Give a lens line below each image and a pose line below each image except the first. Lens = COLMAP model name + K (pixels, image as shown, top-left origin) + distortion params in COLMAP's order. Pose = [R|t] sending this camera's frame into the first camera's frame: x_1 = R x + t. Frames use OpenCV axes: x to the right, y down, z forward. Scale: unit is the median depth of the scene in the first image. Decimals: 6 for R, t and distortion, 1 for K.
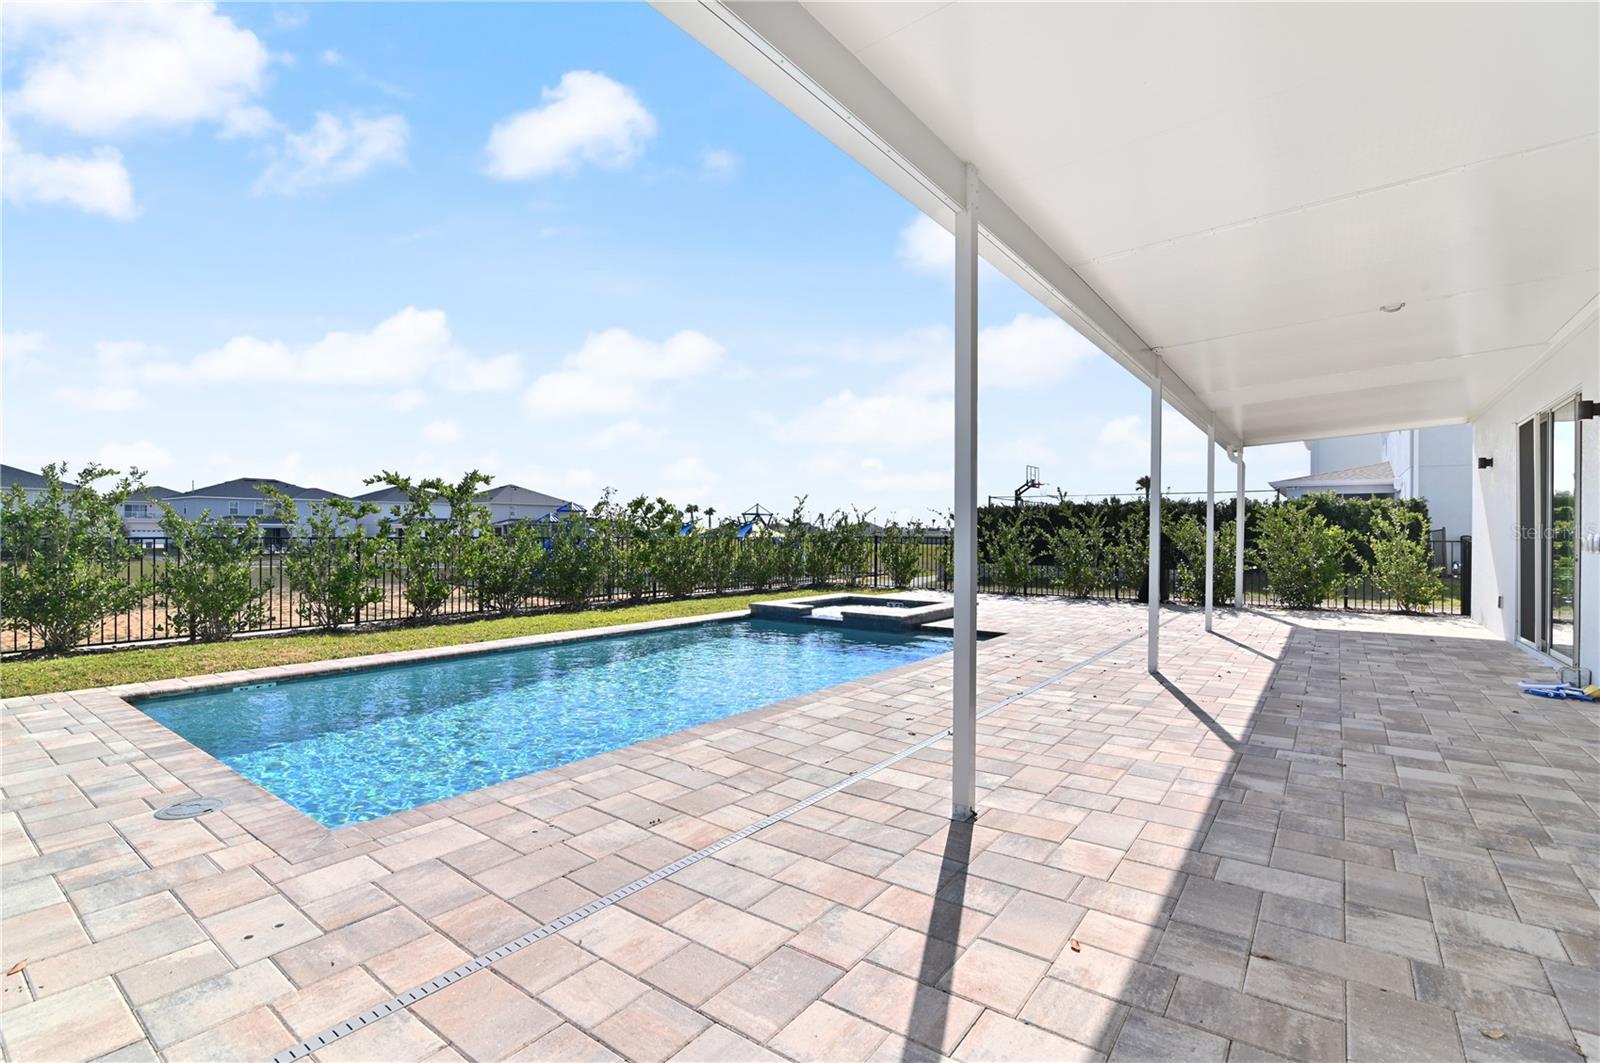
lens RADIAL K [[735.9, 0, 780.0], [0, 735.9, 527.5], [0, 0, 1]] dist [-0.013231, 0.000165]
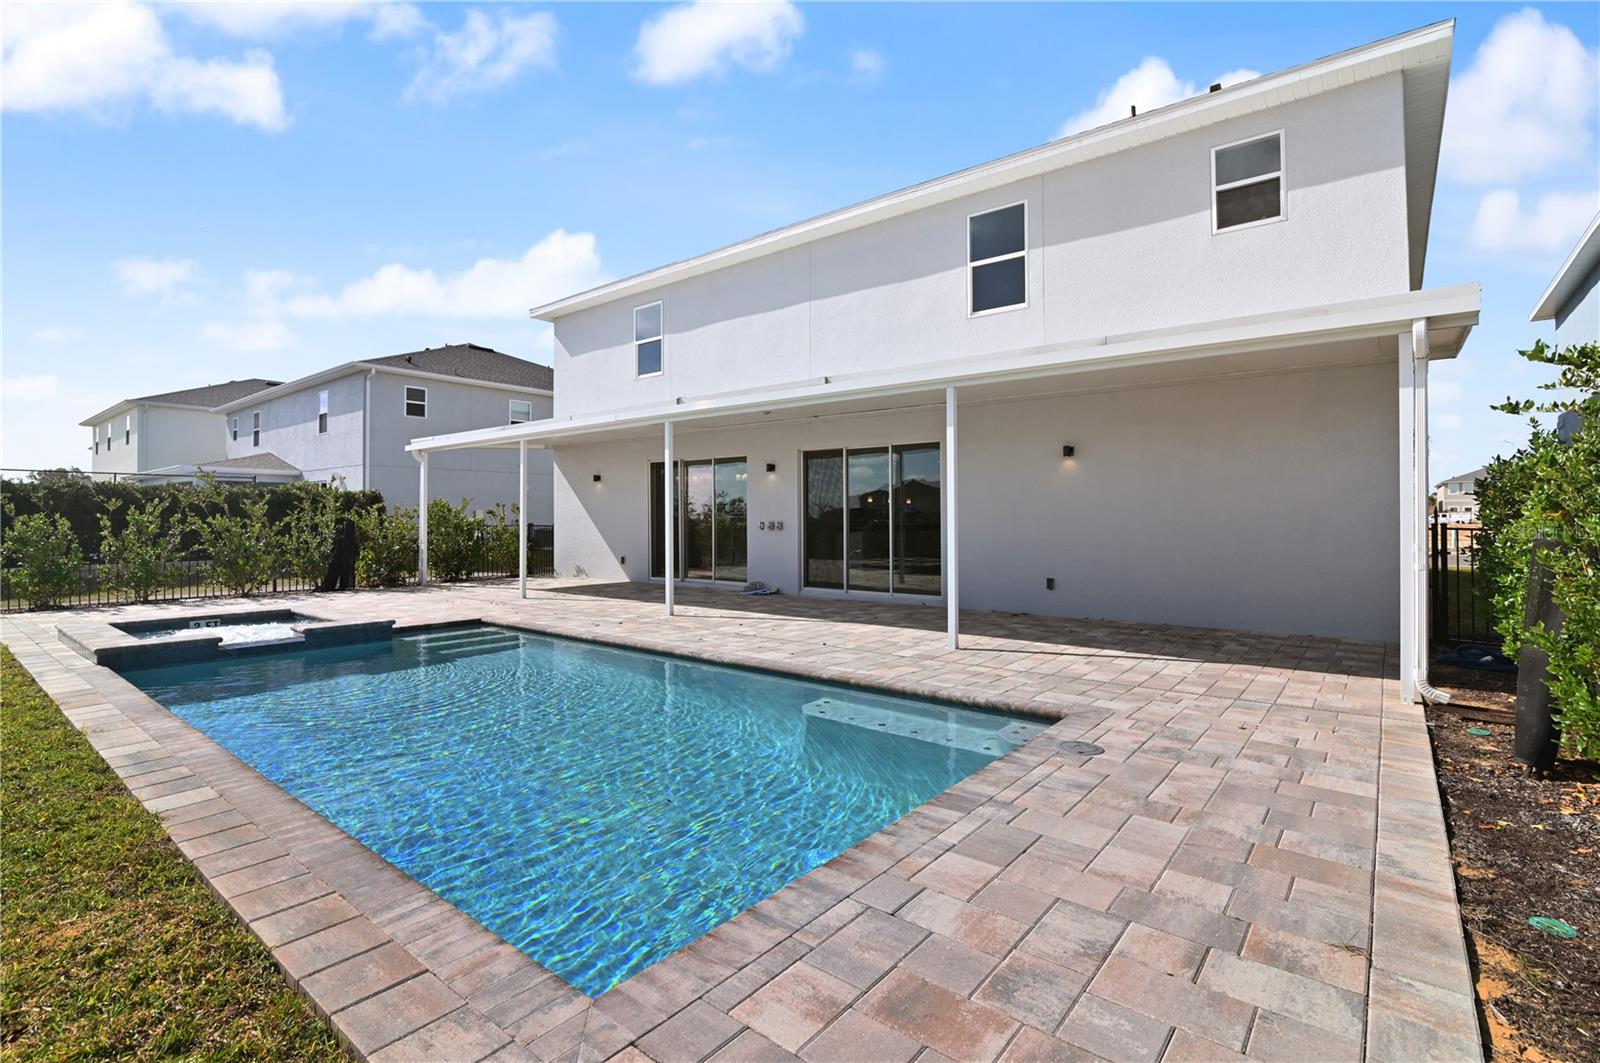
lens RADIAL K [[738.6, 0, 787.6], [0, 738.6, 521.5], [0, 0, 1]] dist [-0.016533, -0.000729]
pose [[0.037830, -0.012389, 0.999207, -0.759359], [-0.004360, 0.999912, 0.012563, -0.012612], [-0.999275, -0.004832, 0.037772, 0.523591]]
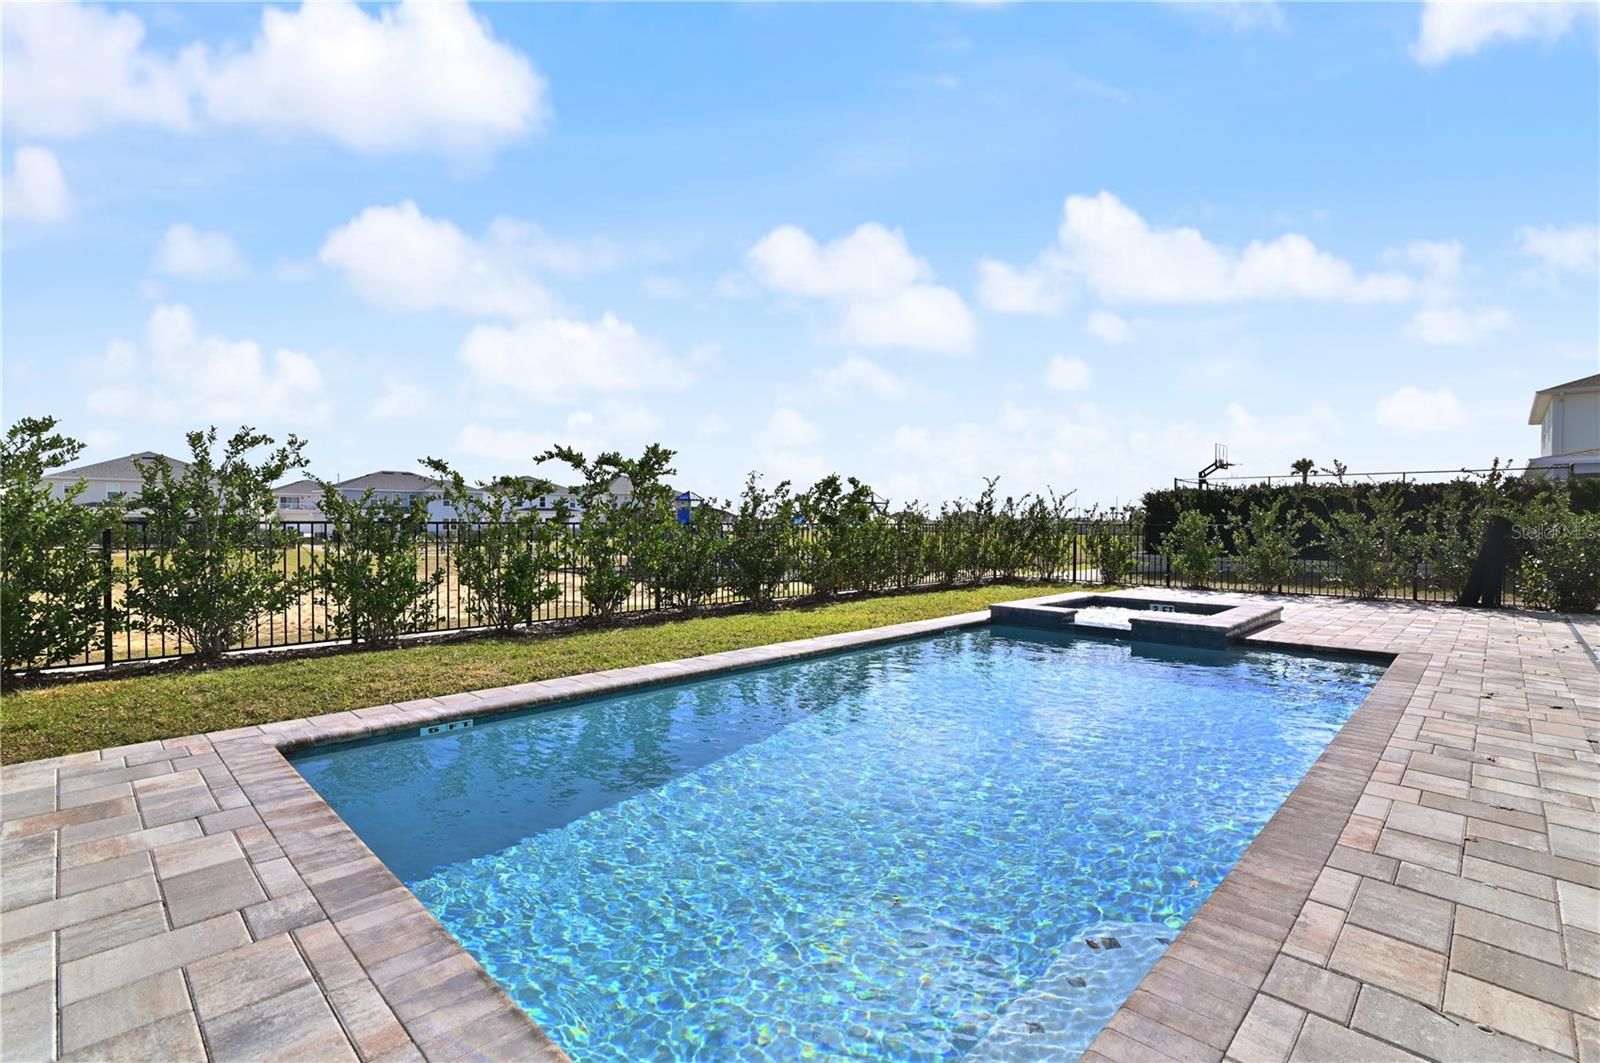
lens RADIAL K [[738.6, 0, 787.6], [0, 738.6, 521.5], [0, 0, 1]] dist [-0.016533, -0.000729]
pose [[0.991905, -0.001255, -0.126977, -0.197788], [0.001986, 0.999982, 0.005627, 0.009351], [0.126968, -0.005834, 0.991890, 0.219528]]
